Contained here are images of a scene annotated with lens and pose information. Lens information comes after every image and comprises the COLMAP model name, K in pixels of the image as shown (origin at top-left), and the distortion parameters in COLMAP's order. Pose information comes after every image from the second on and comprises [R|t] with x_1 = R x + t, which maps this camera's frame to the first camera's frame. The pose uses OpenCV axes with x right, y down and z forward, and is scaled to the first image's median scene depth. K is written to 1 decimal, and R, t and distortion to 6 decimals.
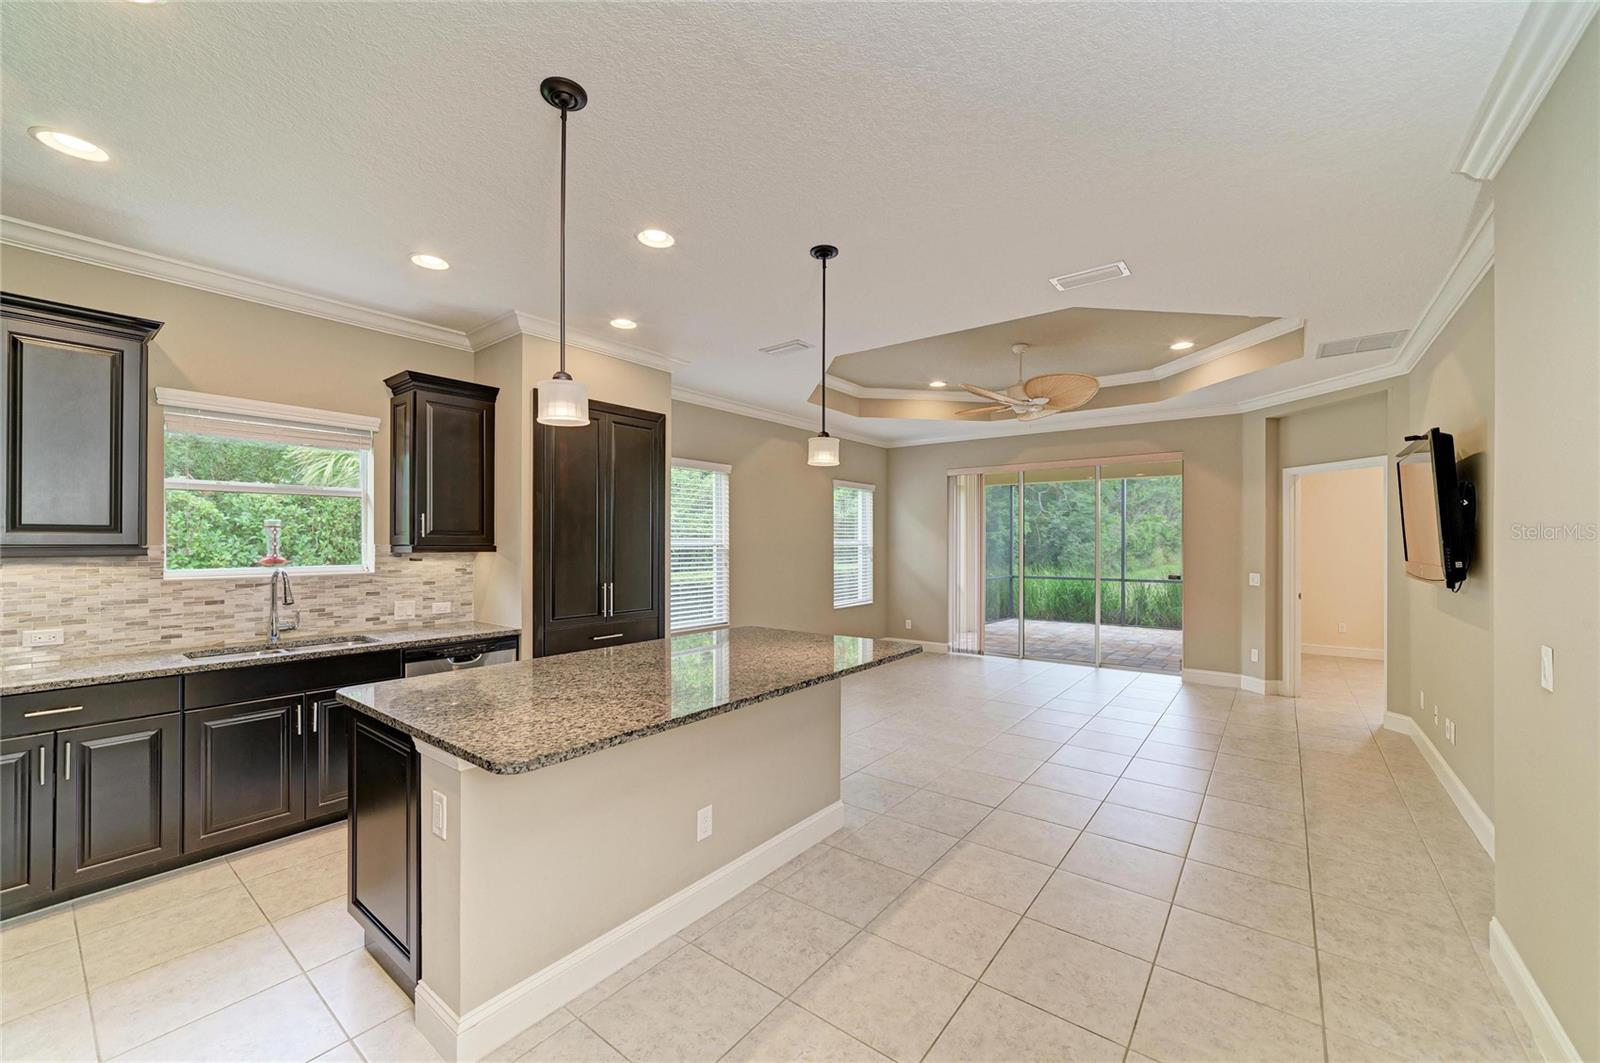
lens RADIAL K [[620.7, 0, 809.5], [0, 620.7, 540.4], [0, 0, 1]] dist [-0.020421, 0.008589]
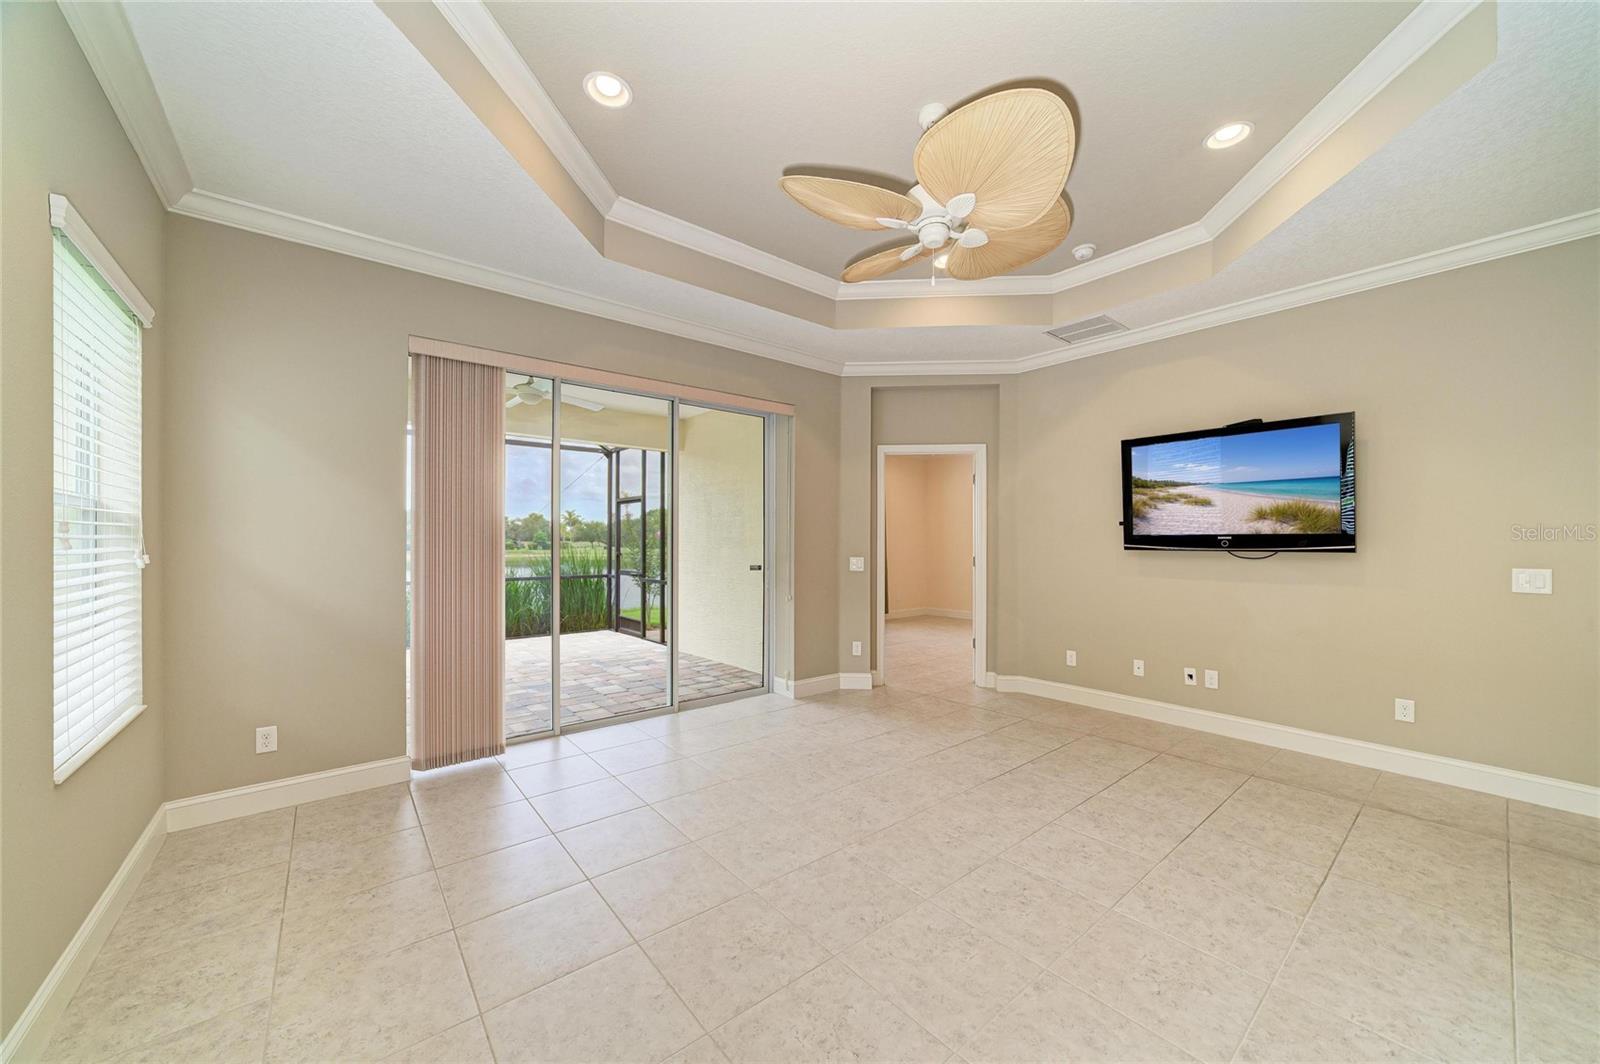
lens RADIAL K [[585.0, 0, 804.2], [0, 585.0, 540.2], [0, 0, 1]] dist [-0.013095, 0.000244]
pose [[0.232745, 0.001663, 0.972536, -0.143148], [-0.002808, 0.999996, -0.001037, 0.032865], [-0.972534, -0.002490, 0.232749, 0.970274]]
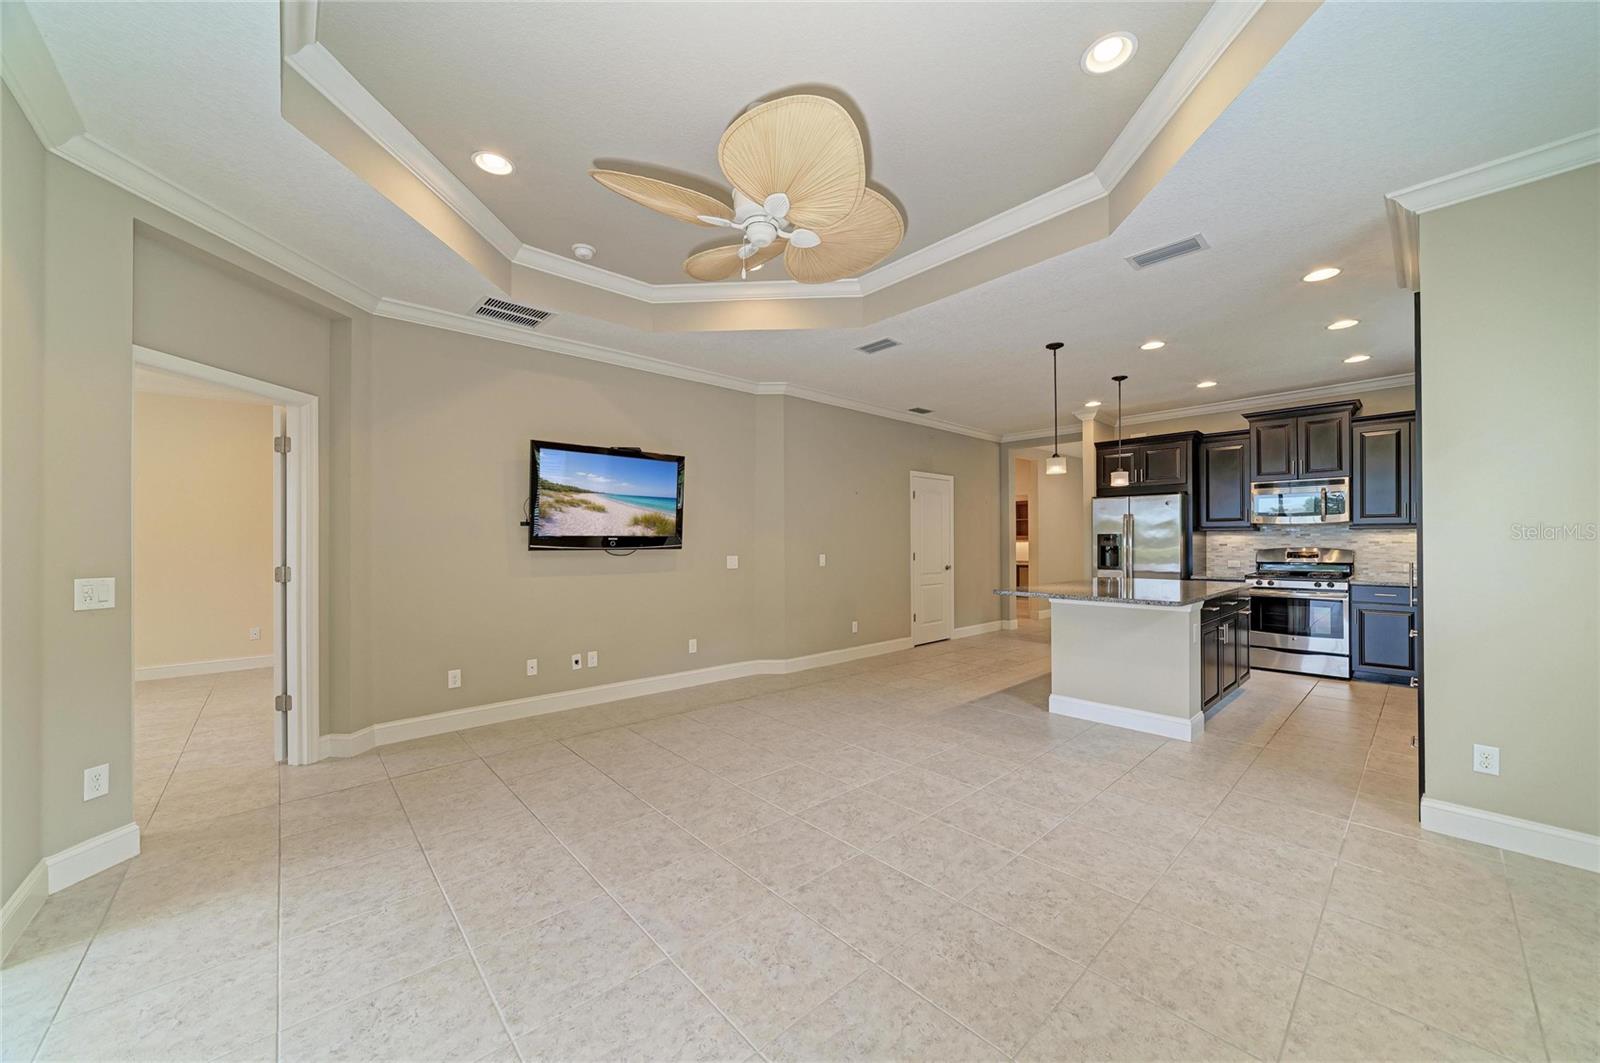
lens RADIAL K [[585.0, 0, 804.2], [0, 585.0, 539.7], [0, 0, 1]] dist [-0.013095, 0.000244]
pose [[-0.983833, 0.002571, 0.179071, 0.219565], [0.001574, 0.999982, -0.005708, 0.034289], [-0.179083, -0.005334, -0.983820, 1.431491]]
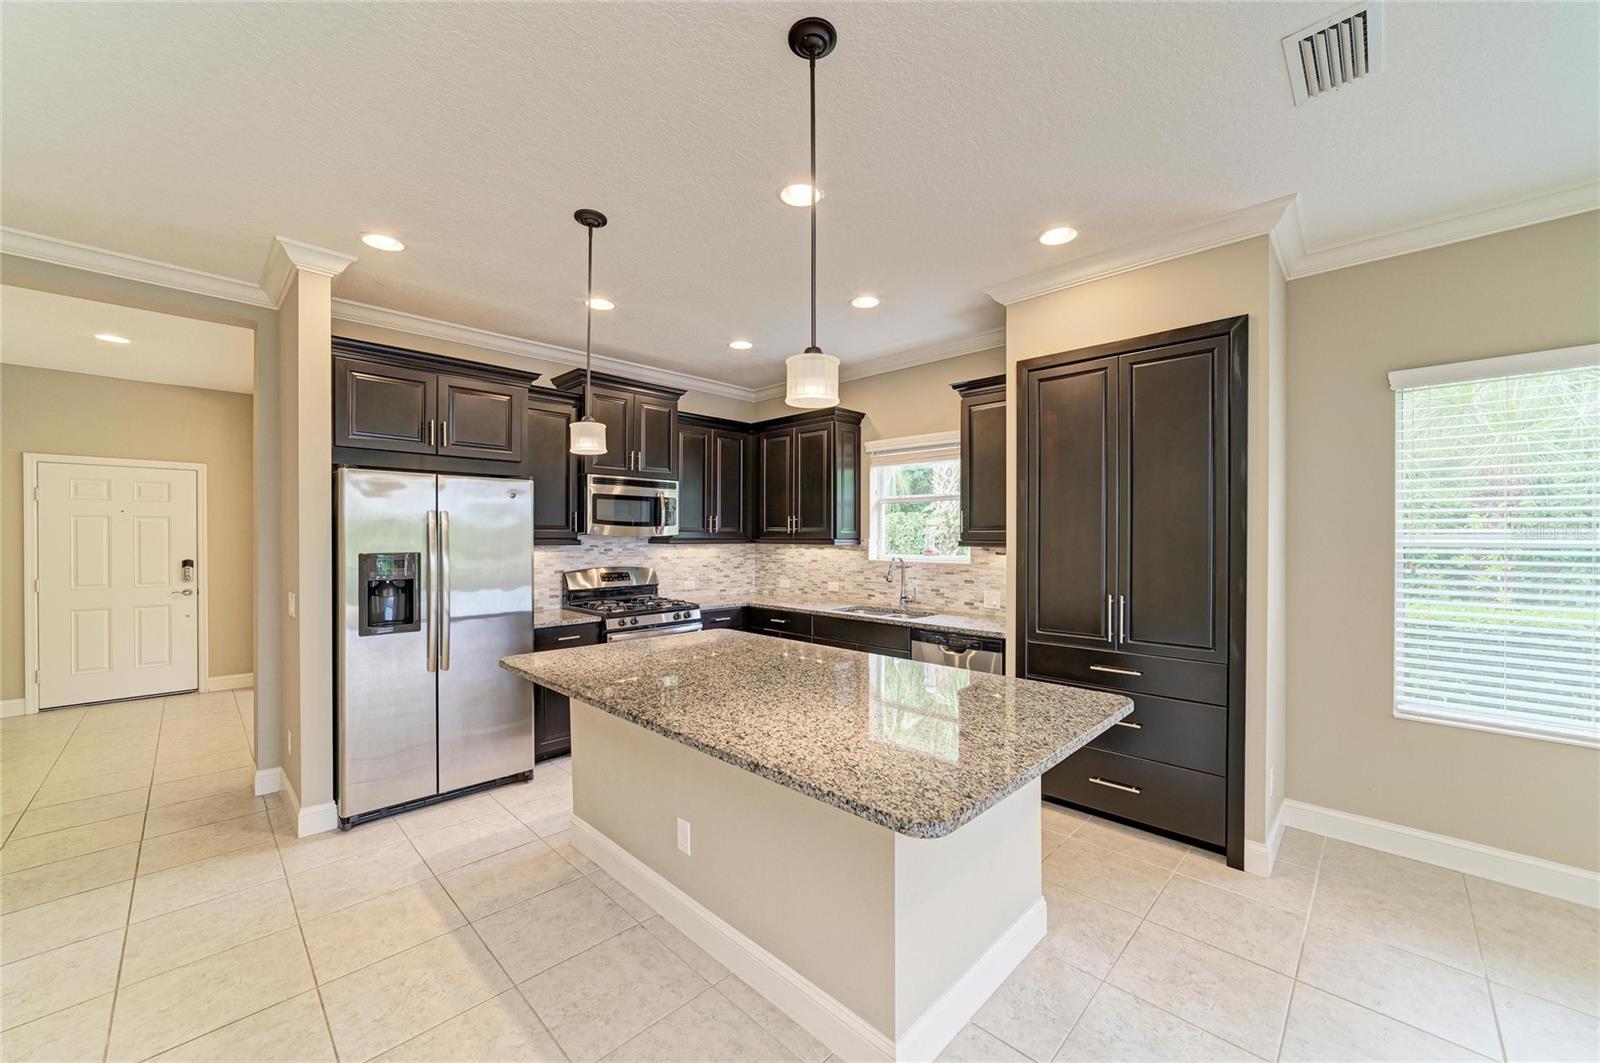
lens RADIAL K [[609.4, 0, 806.1], [0, 609.4, 540.1], [0, 0, 1]] dist [-0.018603, 0.006621]
pose [[-0.120276, 0.005250, -0.992727, 0.316949], [-0.000134, 0.999986, 0.005305, 0.001634], [0.992740, 0.000771, -0.120274, 0.571855]]
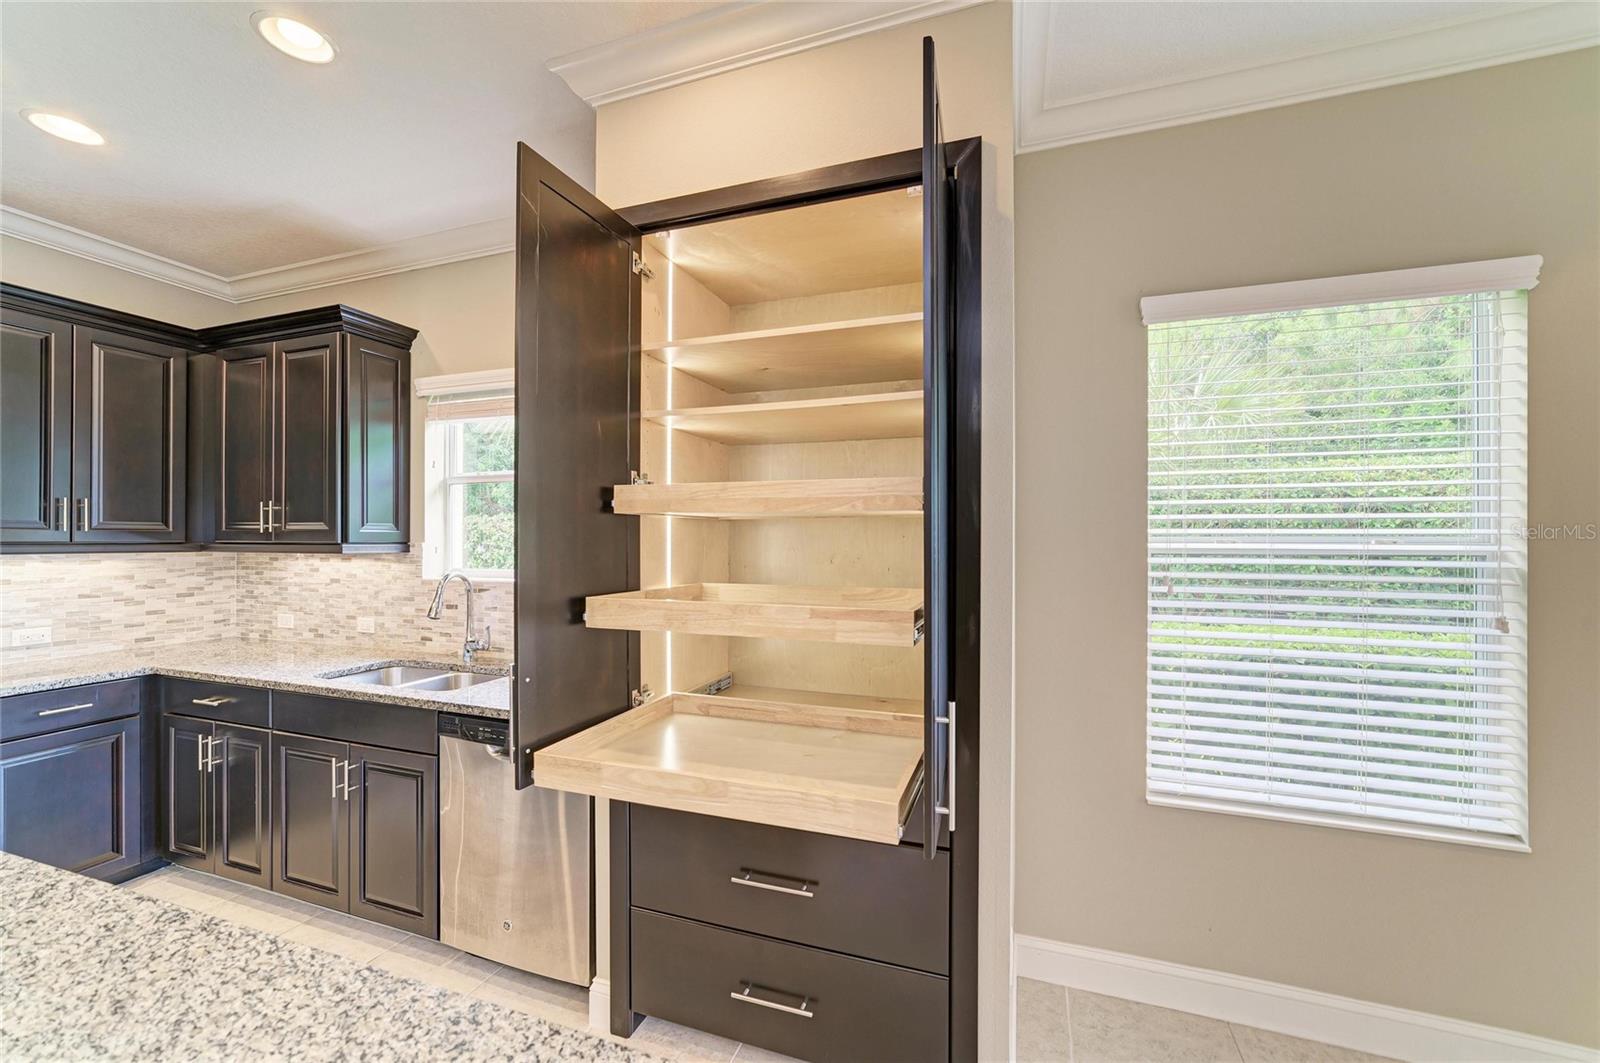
lens RADIAL K [[632.5, 0, 803.3], [0, 632.5, 539.7], [0, 0, 1]] dist [-0.010839, 0.004343]
pose [[0.304710, 0.000892, -0.952445, 0.038160], [-0.000134, 1.000000, 0.000894, 0.001213], [0.952445, -0.000145, 0.304710, 0.703635]]
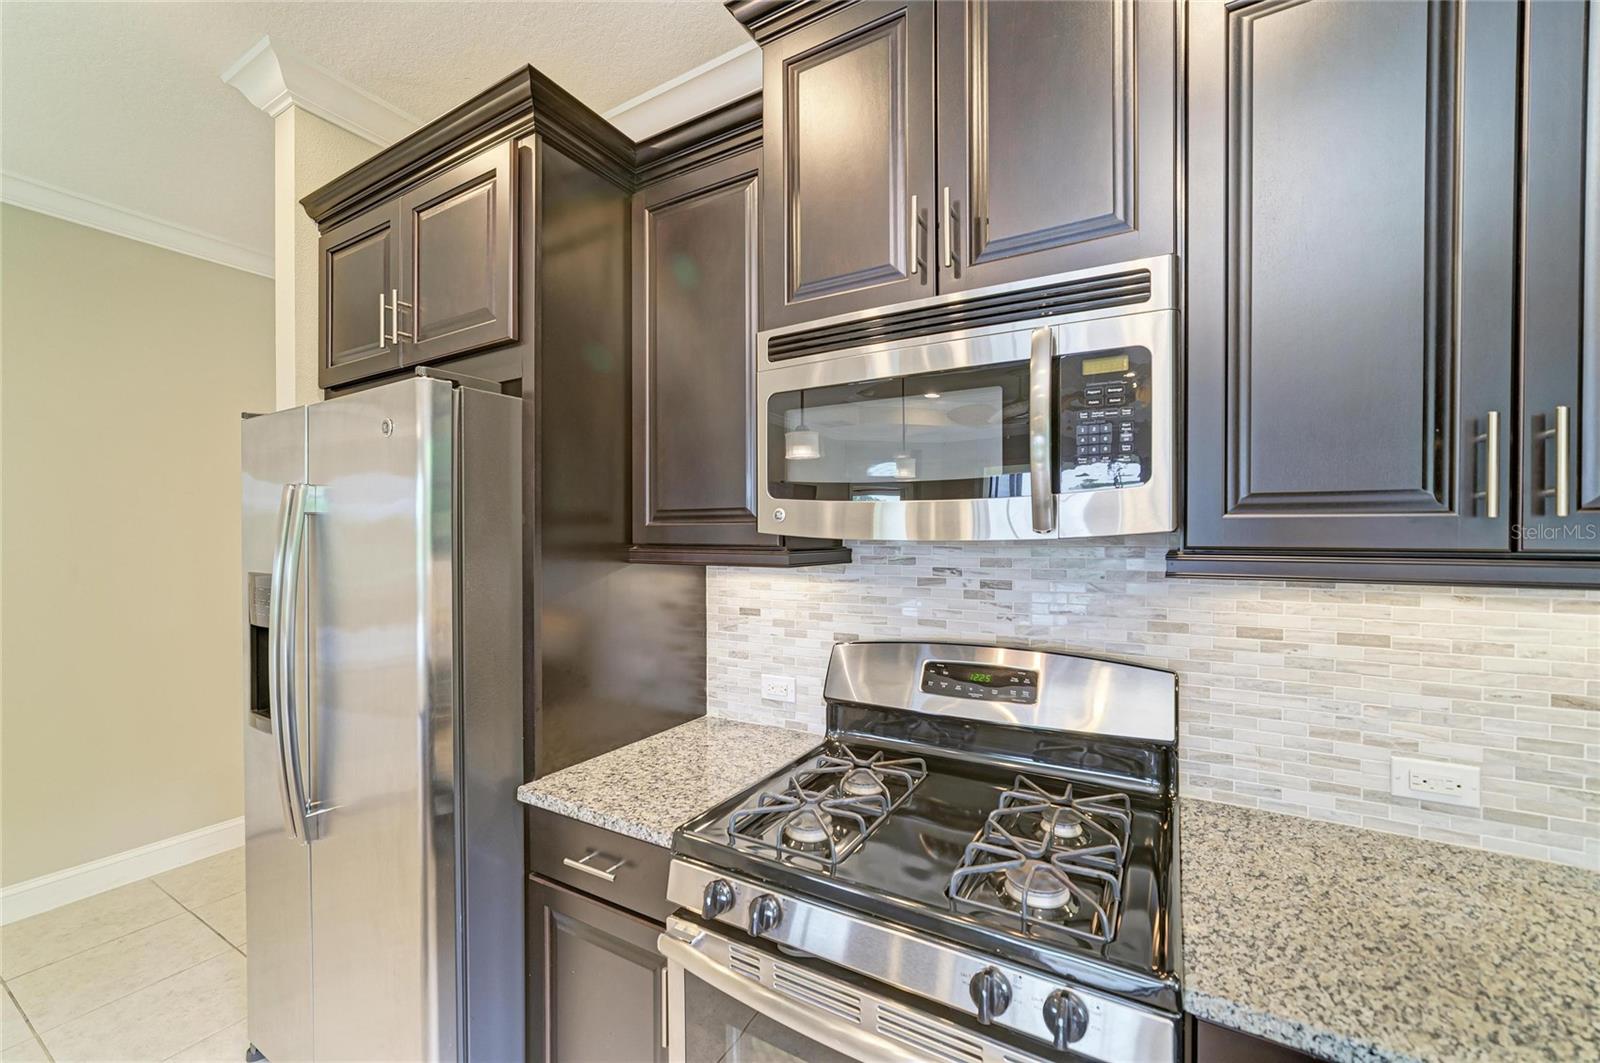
lens RADIAL K [[632.5, 0, 803.3], [0, 632.5, 539.7], [0, 0, 1]] dist [-0.010839, 0.004343]
pose [[-0.993323, 0.001402, -0.115354, -0.401638], [0.001337, 0.999999, 0.000640, 0.000316], [0.115355, 0.000482, -0.993324, 0.448099]]
